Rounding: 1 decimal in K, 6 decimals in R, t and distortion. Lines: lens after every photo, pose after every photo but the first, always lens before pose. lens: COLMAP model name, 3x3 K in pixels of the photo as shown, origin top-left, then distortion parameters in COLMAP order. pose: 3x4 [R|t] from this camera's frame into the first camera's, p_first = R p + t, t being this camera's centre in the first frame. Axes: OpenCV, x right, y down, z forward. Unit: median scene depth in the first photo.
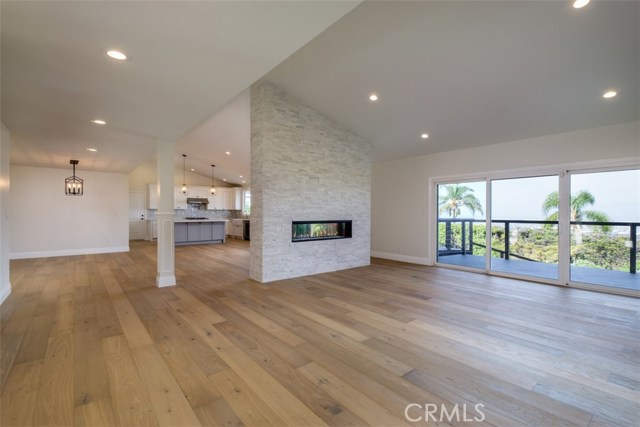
lens RADIAL K [[297.2, 0, 320.0], [0, 297.2, 213.5], [0, 0, 1]] dist [0.011563, -0.000194]
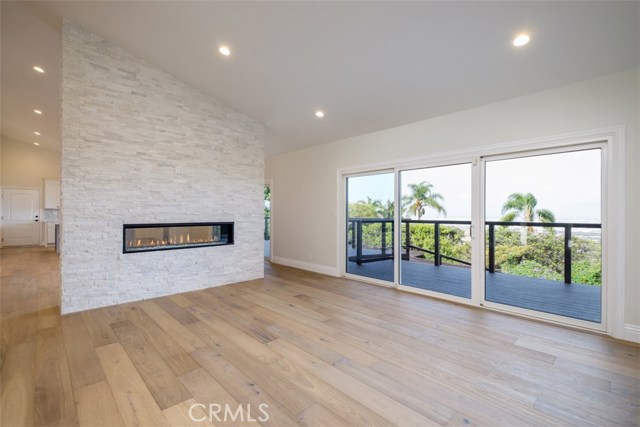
lens RADIAL K [[291.3, 0, 320.0], [0, 291.3, 213.5], [0, 0, 1]] dist [0.013175, -0.000155]
pose [[0.997265, -0.002567, 0.073859, 0.304971], [0.002618, 0.999996, -0.000595, 0.001862], [-0.073857, 0.000787, 0.997269, 0.243574]]
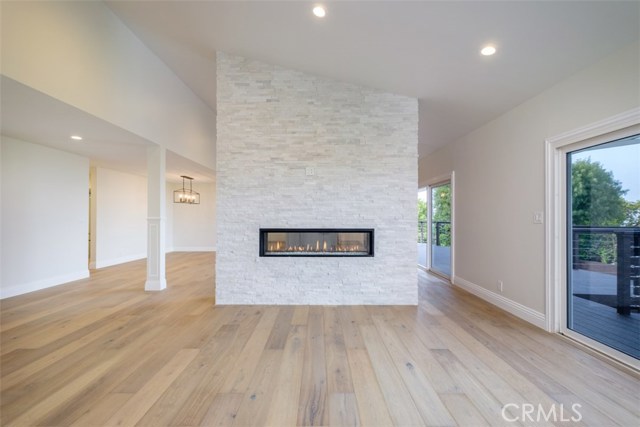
lens RADIAL K [[289.2, 0, 314.4], [0, 289.2, 215.9], [0, 0, 1]] dist [0.011583, -0.000209]
pose [[0.764854, -0.007948, -0.644155, 0.448339], [0.000380, 0.999929, -0.011886, 0.002951], [0.644204, 0.008846, 0.764803, 0.497921]]
